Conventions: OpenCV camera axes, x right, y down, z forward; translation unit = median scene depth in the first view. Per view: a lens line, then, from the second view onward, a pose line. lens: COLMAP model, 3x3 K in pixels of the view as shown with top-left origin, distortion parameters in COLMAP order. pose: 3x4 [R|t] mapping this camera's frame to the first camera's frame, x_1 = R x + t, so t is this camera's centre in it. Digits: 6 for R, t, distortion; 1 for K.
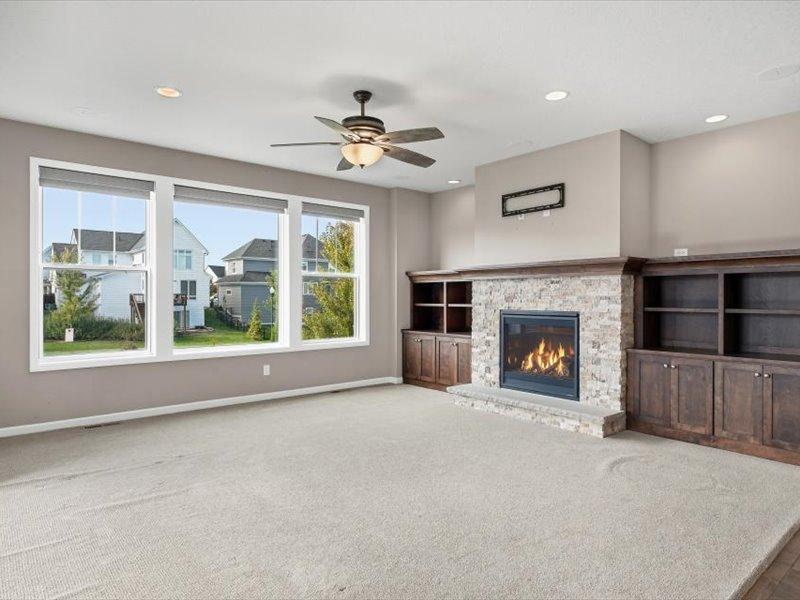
lens RADIAL K [[478.0, 0, 395.2], [0, 478.0, 300.1], [0, 0, 1]] dist [-0.000707, -0.000559]
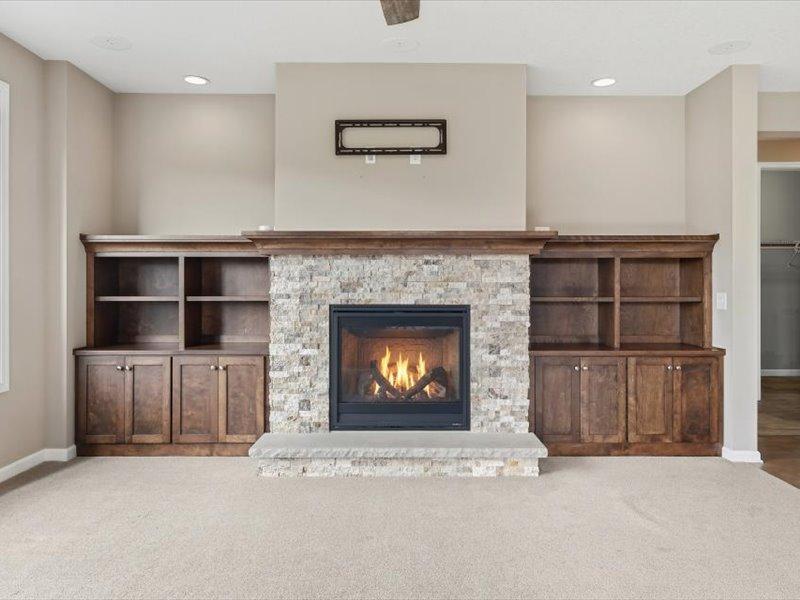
lens RADIAL K [[569.0, 0, 389.1], [0, 569.0, 283.5], [0, 0, 1]] dist [0.001562, 0.002221]
pose [[0.645694, 0.002584, 0.763592, -0.319863], [0.005212, 0.999956, -0.007791, -0.000959], [-0.763579, 0.009010, 0.645652, 0.511357]]
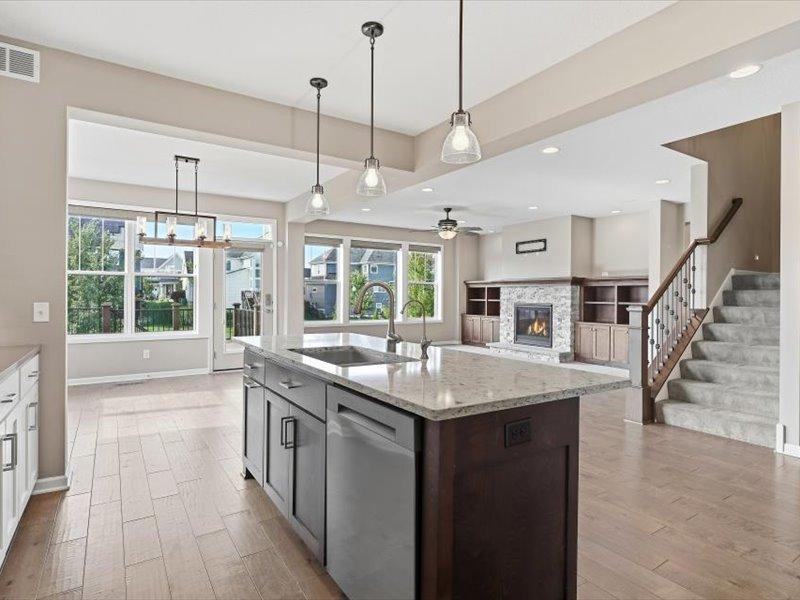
lens RADIAL K [[414.6, 0, 395.8], [0, 414.6, 298.0], [0, 0, 1]] dist [0.002550, 0.000075]
pose [[0.991515, 0.007955, -0.129745, -0.038794], [-0.007653, 0.999967, 0.002828, 0.001025], [0.129764, -0.001811, 0.991543, -0.762422]]
